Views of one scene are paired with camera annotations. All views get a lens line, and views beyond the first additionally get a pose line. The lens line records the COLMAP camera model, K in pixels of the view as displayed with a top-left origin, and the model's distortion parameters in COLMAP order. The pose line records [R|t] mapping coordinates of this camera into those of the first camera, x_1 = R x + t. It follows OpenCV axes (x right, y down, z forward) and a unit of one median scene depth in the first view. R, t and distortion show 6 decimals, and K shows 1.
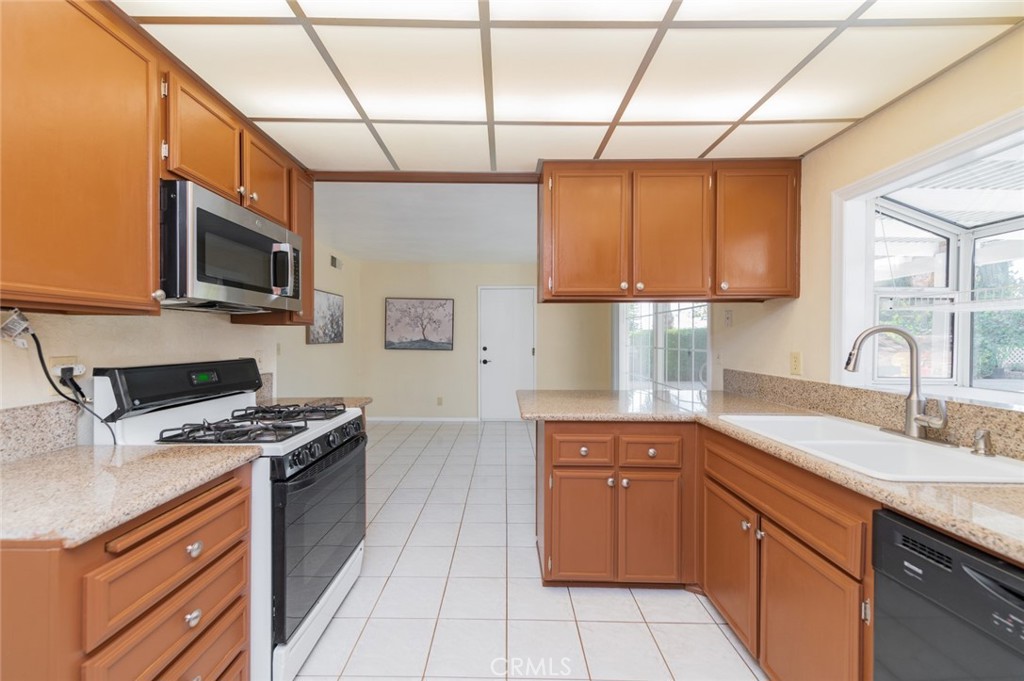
lens RADIAL K [[402.1, 0, 496.7], [0, 402.1, 337.7], [0, 0, 1]] dist [0.014522, -0.002481]
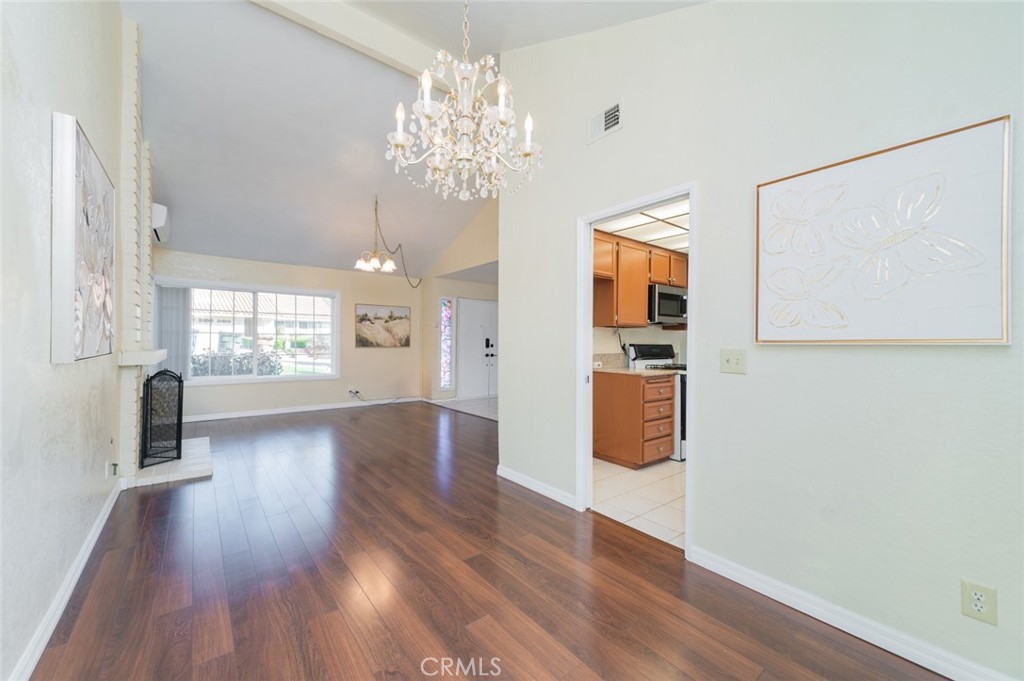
lens RADIAL K [[402.1, 0, 513.9], [0, 402.1, 340.3], [0, 0, 1]] dist [0.014522, -0.002481]
pose [[0.639619, 0.005677, -0.768671, 0.581325], [-0.011251, 0.999935, -0.001977, 0.038894], [0.768610, 0.009913, 0.639641, -1.145286]]
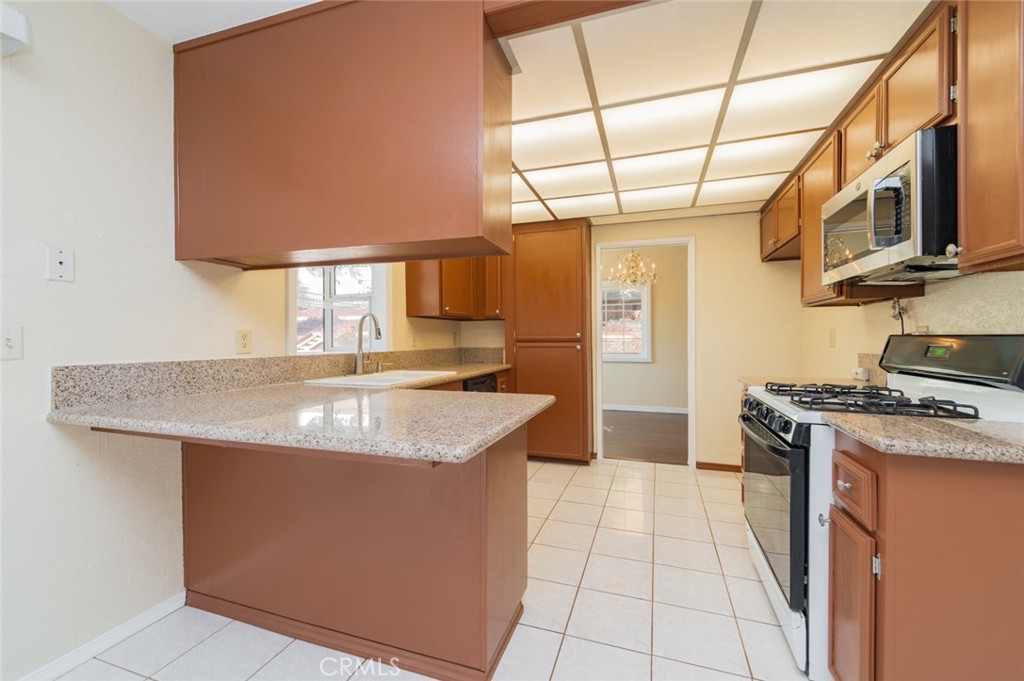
lens RADIAL K [[402.1, 0, 526.8], [0, 402.1, 336.9], [0, 0, 1]] dist [0.014522, -0.002481]
pose [[-0.954207, 0.000691, 0.299145, -0.137956], [0.000130, 0.999998, -0.001896, 0.060705], [-0.299146, -0.001770, -0.954206, 1.801803]]
